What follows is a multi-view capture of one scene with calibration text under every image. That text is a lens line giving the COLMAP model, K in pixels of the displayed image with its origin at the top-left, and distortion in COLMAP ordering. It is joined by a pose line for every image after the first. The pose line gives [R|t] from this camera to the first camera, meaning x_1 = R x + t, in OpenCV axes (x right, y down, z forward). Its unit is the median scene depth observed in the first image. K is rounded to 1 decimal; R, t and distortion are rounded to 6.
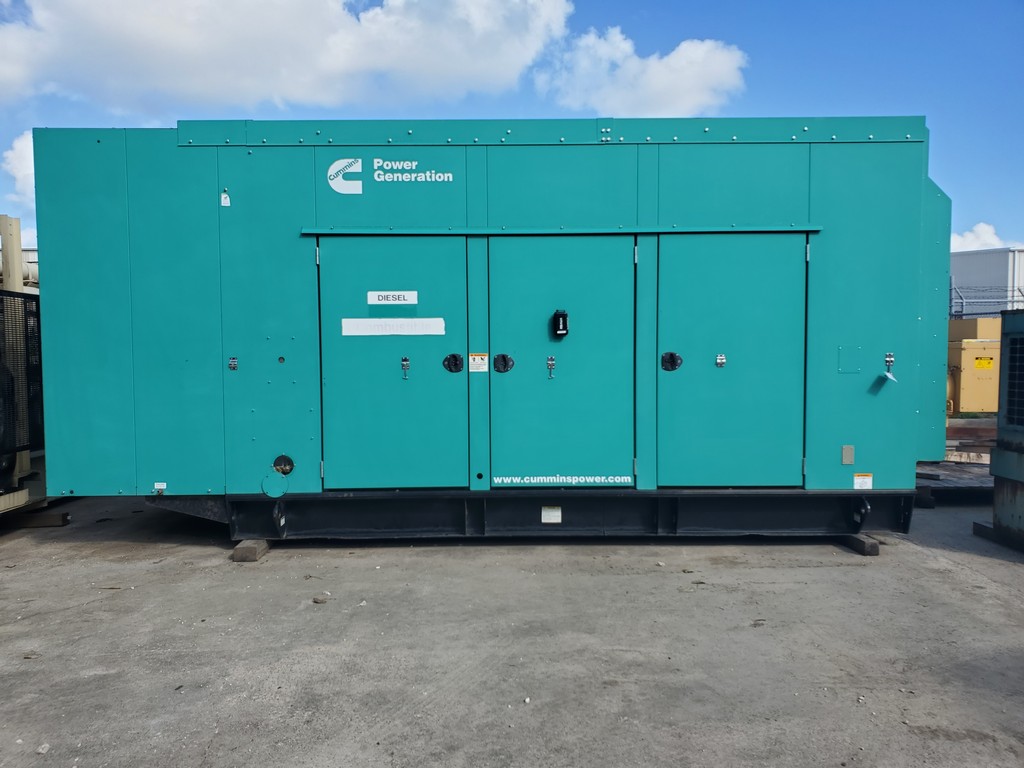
lens RADIAL K [[800.2, 0, 514.2], [0, 800.2, 390.6], [0, 0, 1]] dist [0.006098, -0.009748]
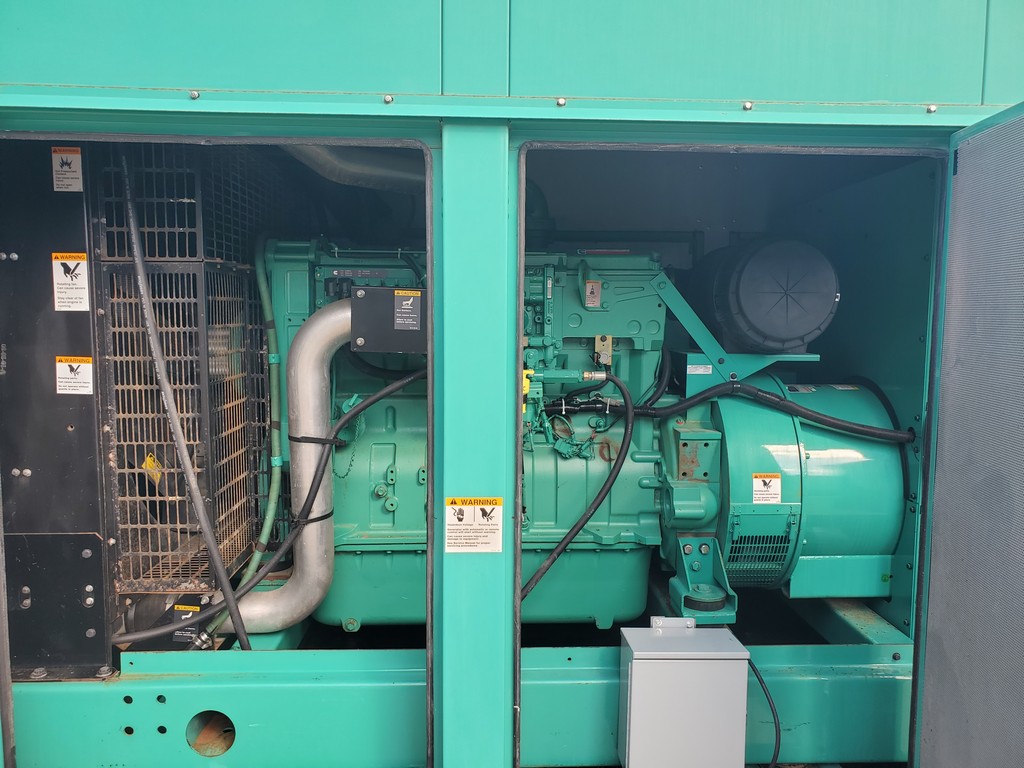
lens RADIAL K [[800.2, 0, 503.3], [0, 800.2, 380.4], [0, 0, 1]] dist [0.006098, -0.009748]
pose [[0.999634, 0.012653, 0.023909, -0.041874], [-0.013626, 0.999068, 0.040961, -0.108867], [-0.023368, -0.041272, 0.998875, 0.688325]]
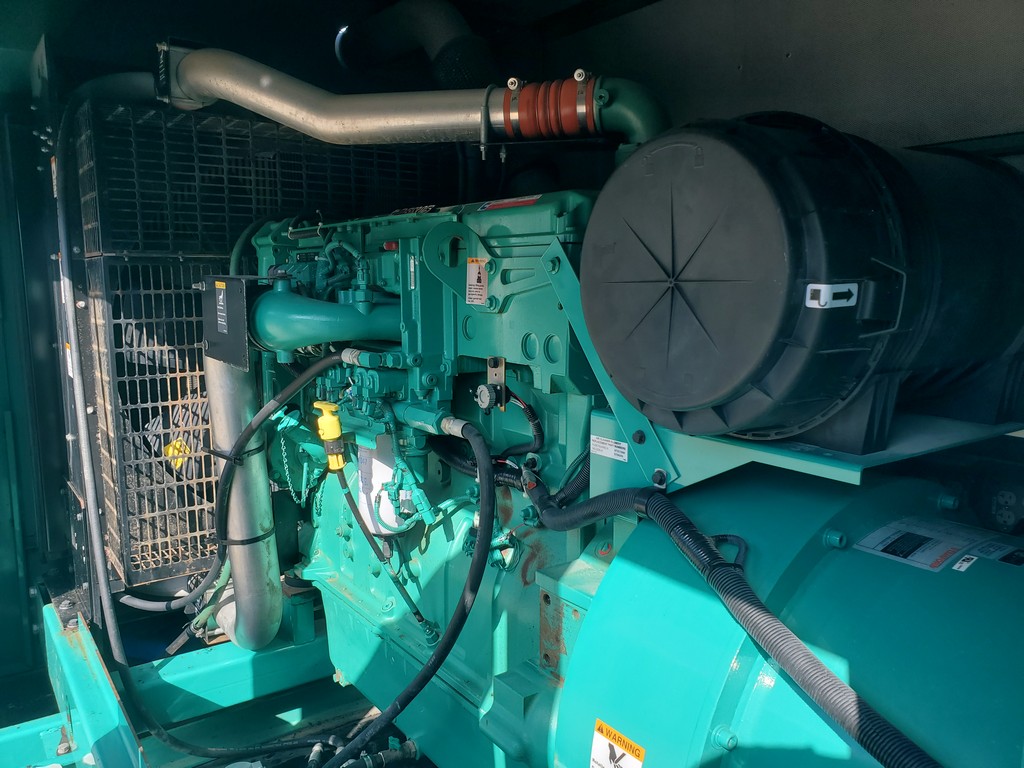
lens RADIAL K [[800.2, 0, 509.1], [0, 800.2, 384.3], [0, 0, 1]] dist [0.006098, -0.009748]
pose [[0.564512, 0.115246, -0.817340, 0.250991], [-0.041870, 0.992928, 0.111085, -0.137796], [0.824362, -0.028487, 0.565345, 1.023951]]
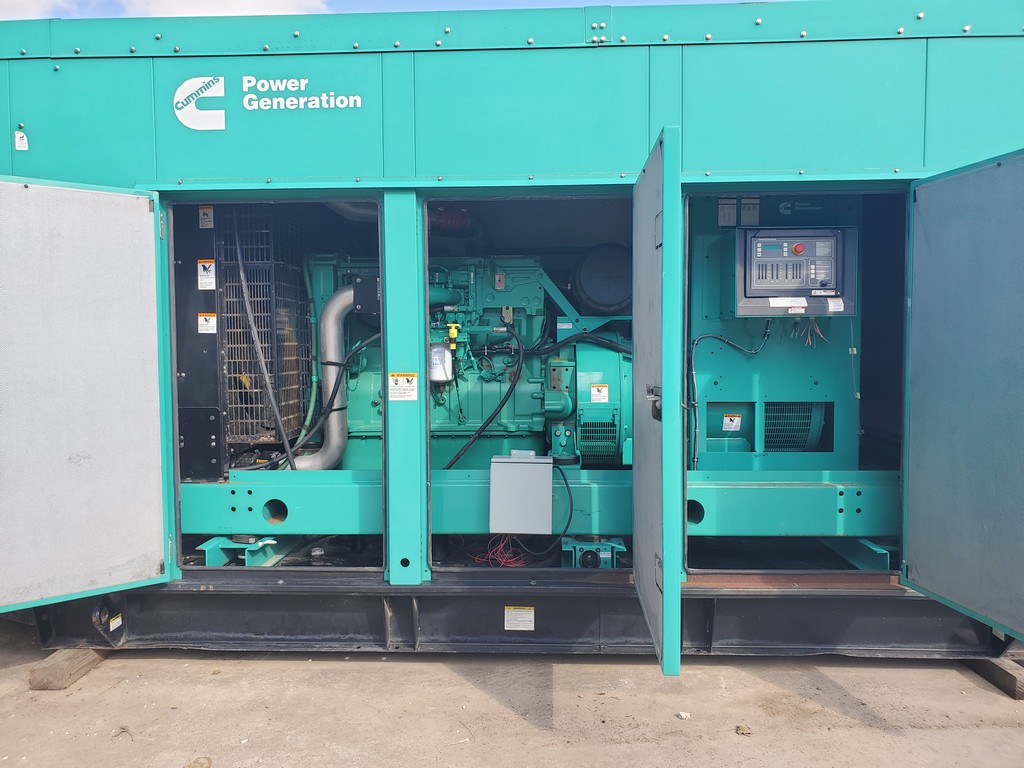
lens RADIAL K [[800.2, 0, 519.4], [0, 800.2, 376.3], [0, 0, 1]] dist [0.006098, -0.009748]
pose [[0.998776, 0.002461, -0.049399, 0.082989], [-0.002758, 0.999978, -0.005950, -0.041043], [0.049383, 0.006079, 0.998761, 0.360296]]
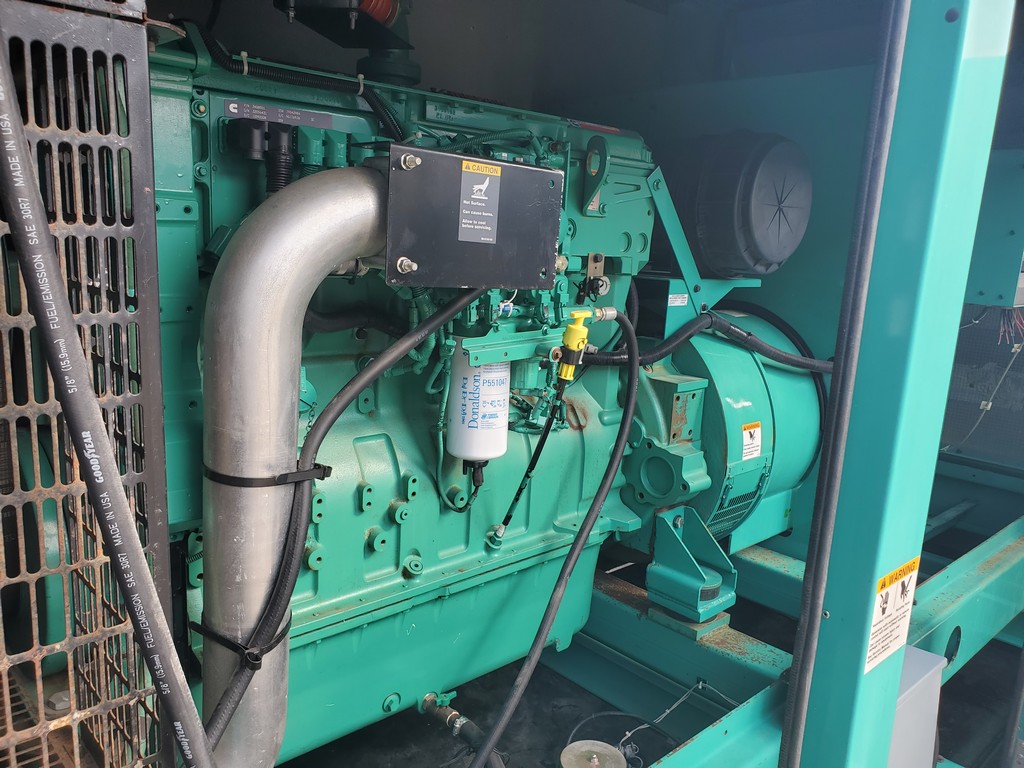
lens RADIAL K [[800.2, 0, 504.3], [0, 800.2, 394.2], [0, 0, 1]] dist [0.006098, -0.009748]
pose [[0.739831, -0.088575, 0.666937, -0.227595], [-0.029346, 0.986104, 0.163516, -0.112627], [-0.672152, -0.140546, 0.726951, 0.945233]]
